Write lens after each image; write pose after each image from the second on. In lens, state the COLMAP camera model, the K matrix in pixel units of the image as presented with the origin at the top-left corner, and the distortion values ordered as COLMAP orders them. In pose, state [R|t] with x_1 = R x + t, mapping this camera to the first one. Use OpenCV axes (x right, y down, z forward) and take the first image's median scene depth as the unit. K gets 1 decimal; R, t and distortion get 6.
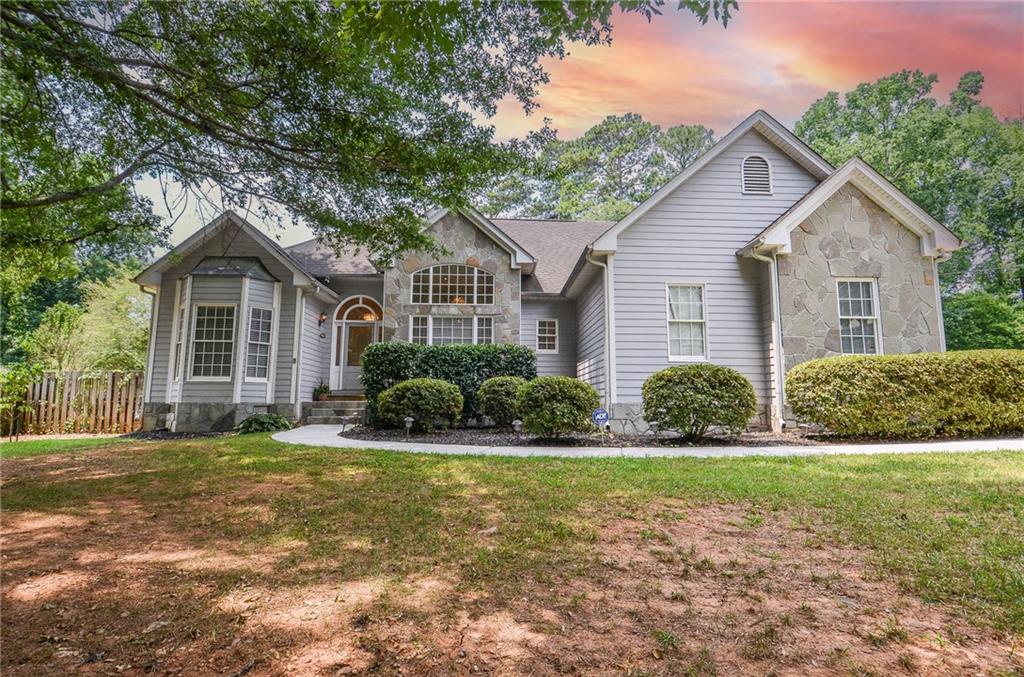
lens RADIAL K [[530.2, 0, 519.4], [0, 530.2, 333.5], [0, 0, 1]] dist [0.021800, -0.030576]
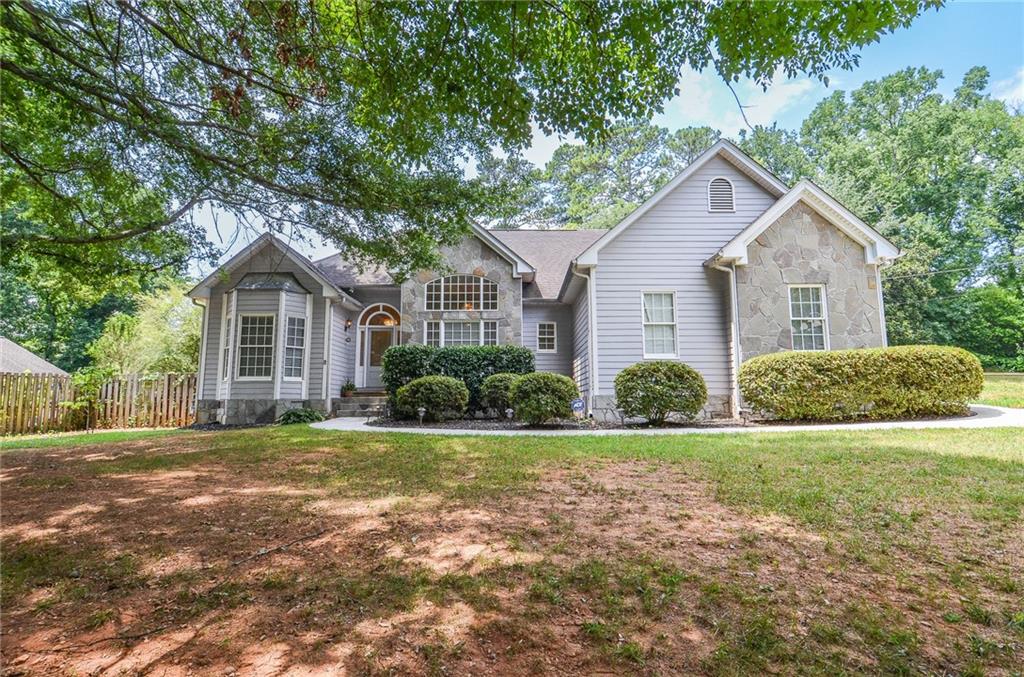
lens RADIAL K [[530.2, 0, 519.4], [0, 530.2, 333.5], [0, 0, 1]] dist [0.021800, -0.030576]
pose [[0.999212, -0.014334, -0.037010, 0.043880], [0.014440, 0.999892, 0.002578, -0.008098], [0.036969, -0.003111, 0.999312, -0.142704]]
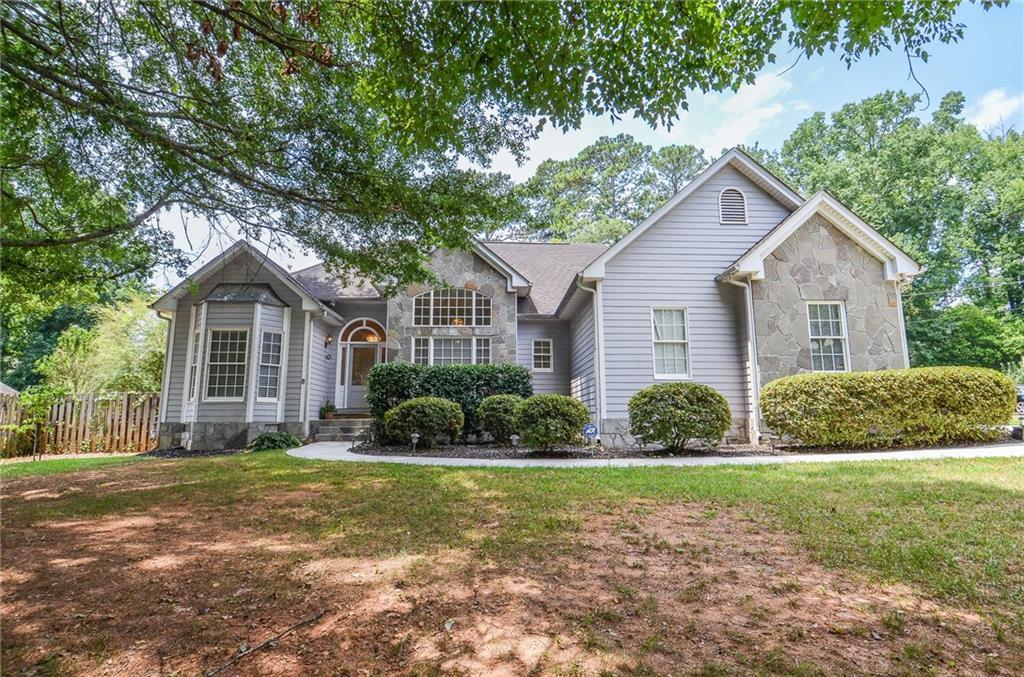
lens RADIAL K [[535.1, 0, 518.9], [0, 535.1, 333.6], [0, 0, 1]] dist [0.021213, -0.030710]
pose [[0.999943, -0.008734, 0.006083, 0.000116], [0.008904, 0.999553, -0.028555, -0.009734], [-0.005831, 0.028608, 0.999574, -0.075029]]
